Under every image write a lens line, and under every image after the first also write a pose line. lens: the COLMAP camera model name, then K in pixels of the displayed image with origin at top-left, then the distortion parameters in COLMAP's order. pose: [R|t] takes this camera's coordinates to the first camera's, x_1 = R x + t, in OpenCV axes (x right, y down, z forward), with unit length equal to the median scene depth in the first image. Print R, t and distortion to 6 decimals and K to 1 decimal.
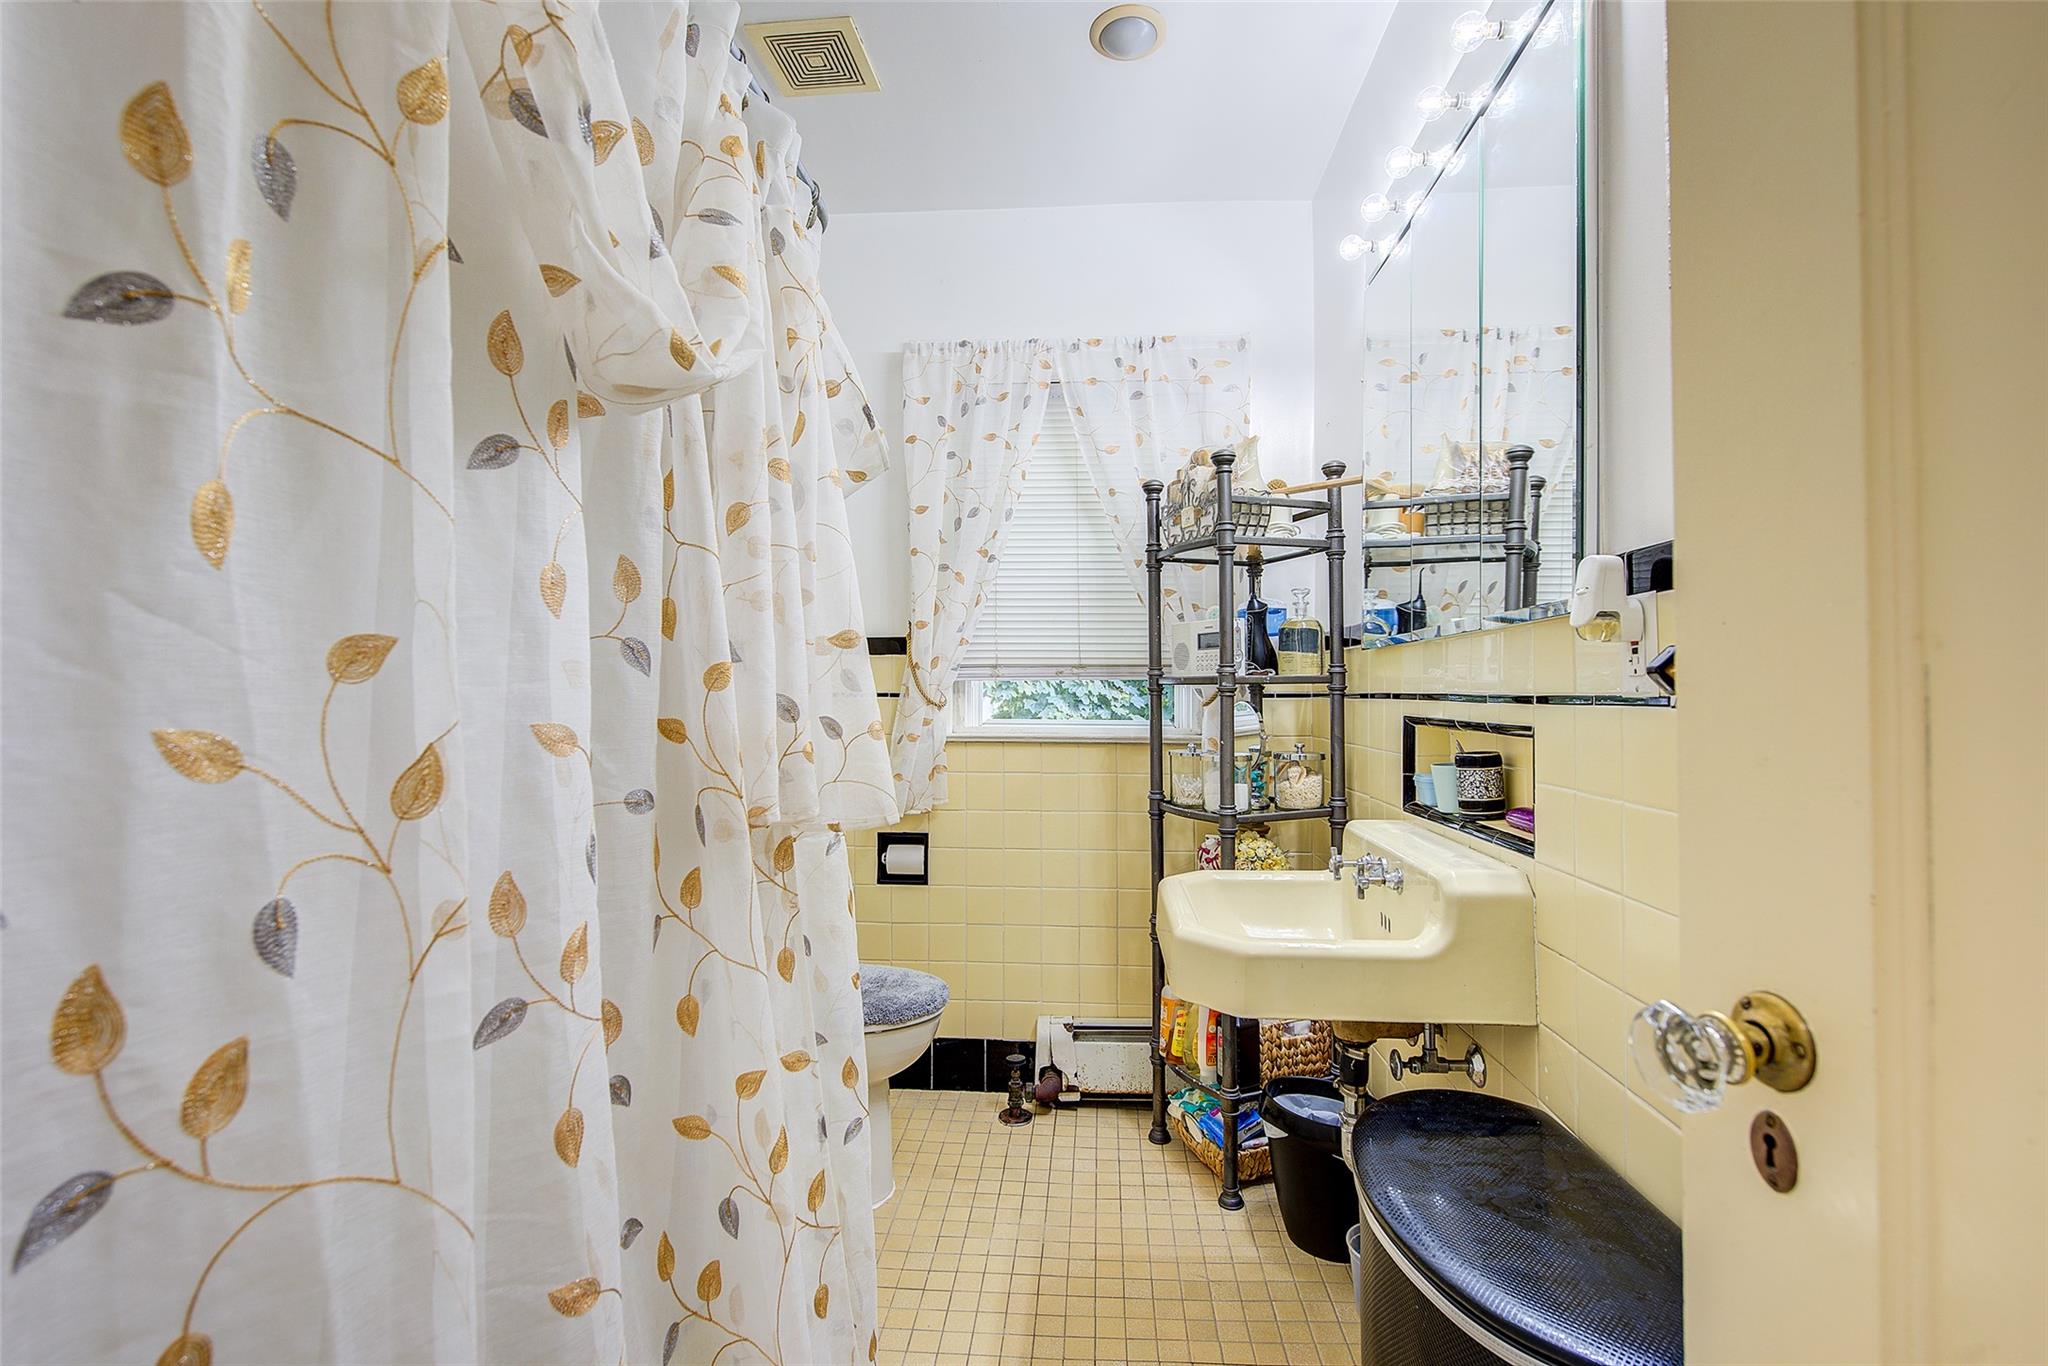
lens RADIAL K [[909.7, 0, 1024.0], [0, 909.7, 683.0], [0, 0, 1]] dist [0.002236, -0.008066]
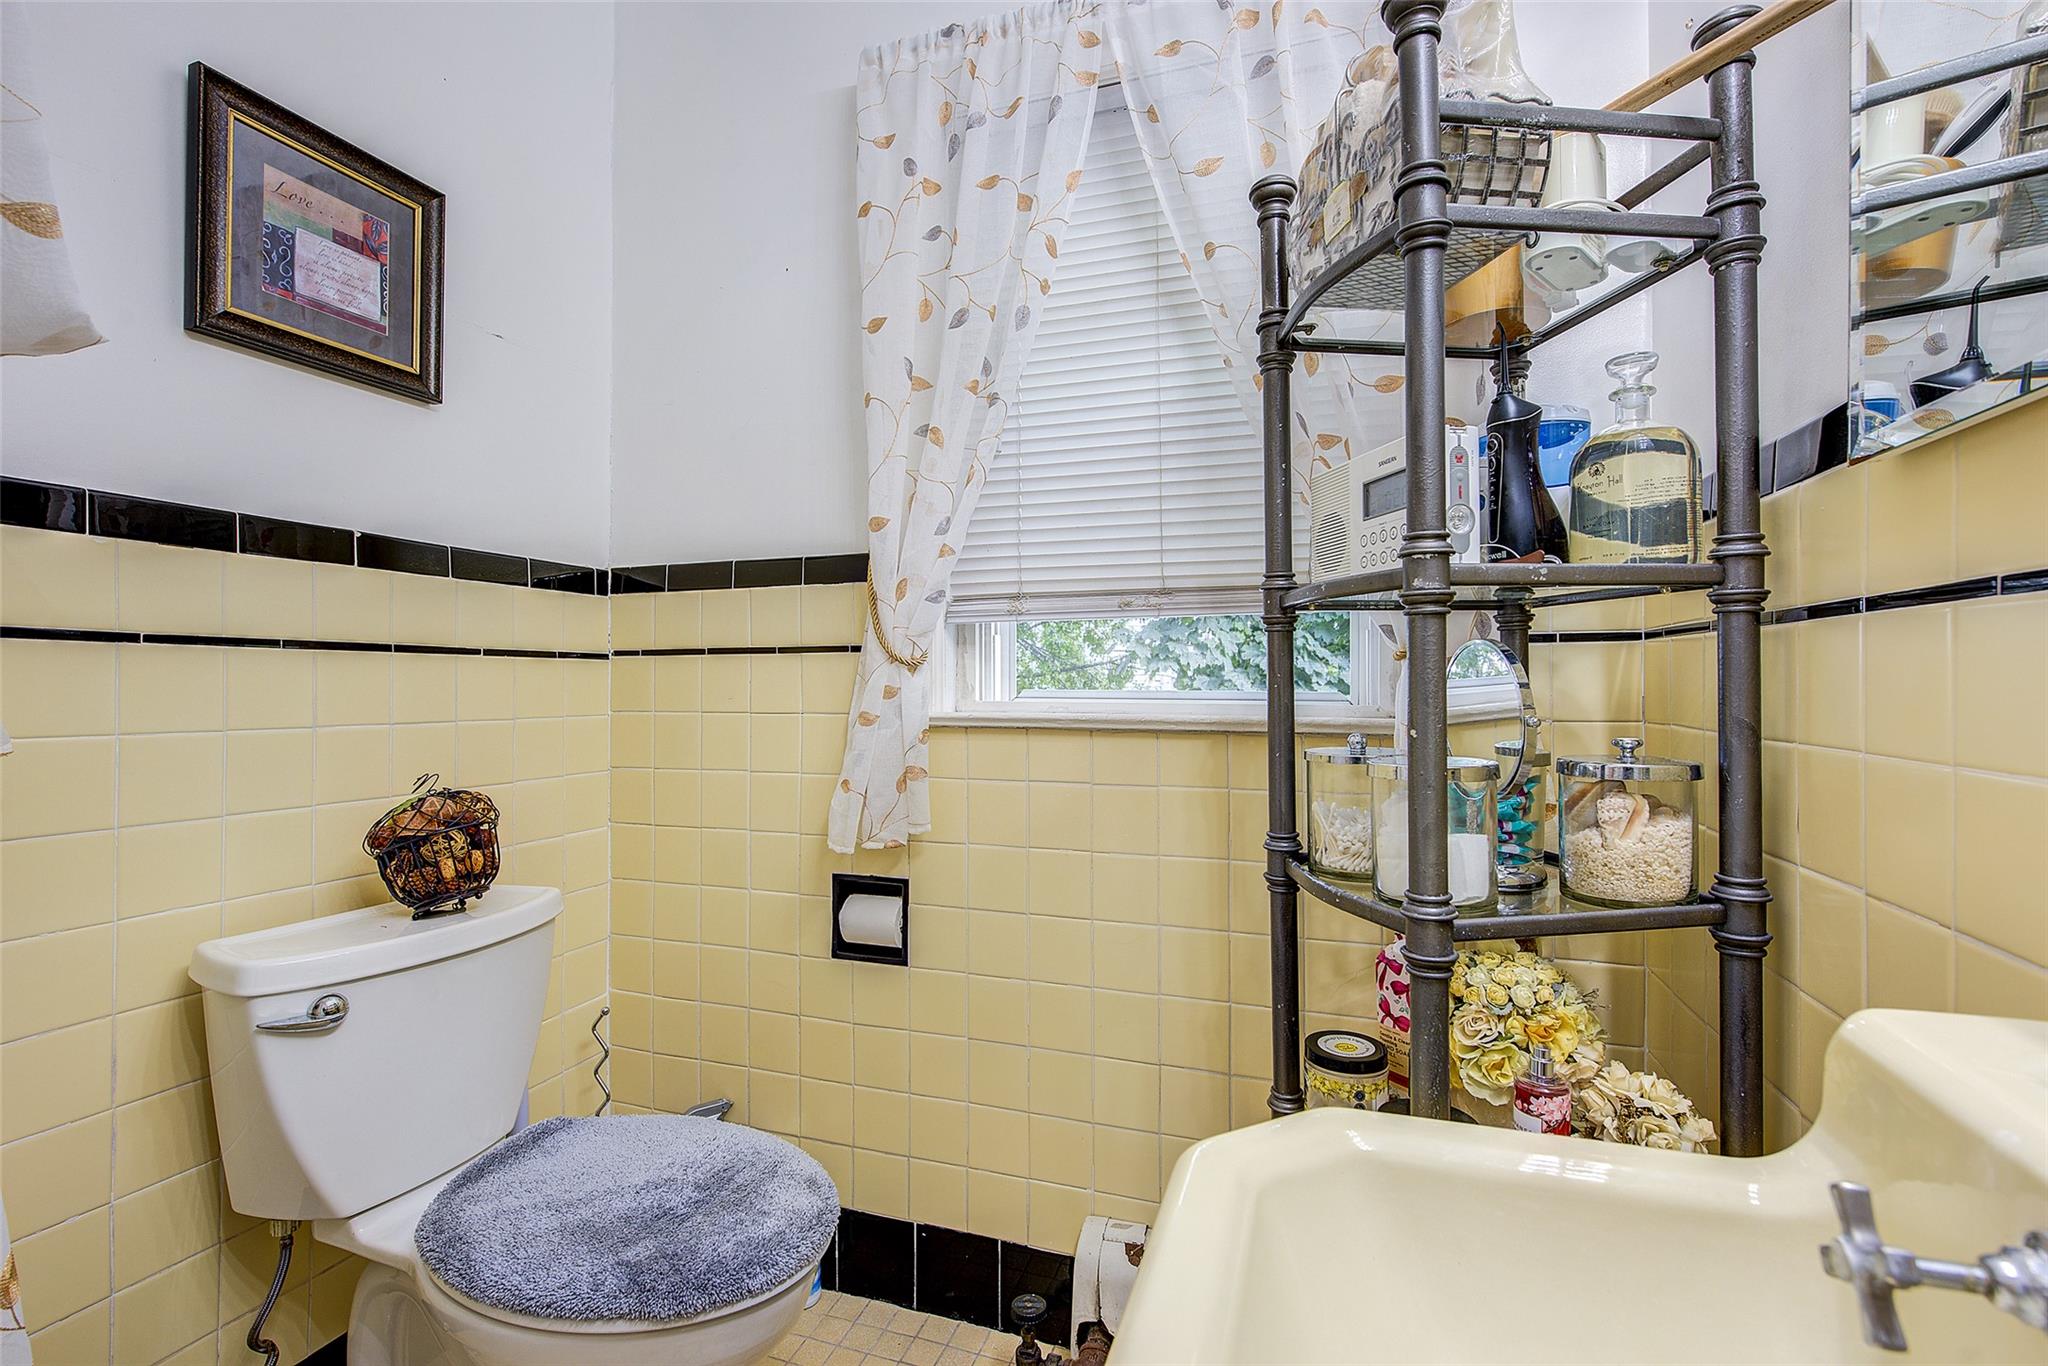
lens RADIAL K [[909.7, 0, 1024.0], [0, 909.7, 683.0], [0, 0, 1]] dist [0.002236, -0.008066]
pose [[0.968511, -0.003193, -0.248950, 0.133835], [0.006983, 0.999873, 0.014345, 0.032313], [0.248873, -0.015632, 0.968410, 0.506618]]
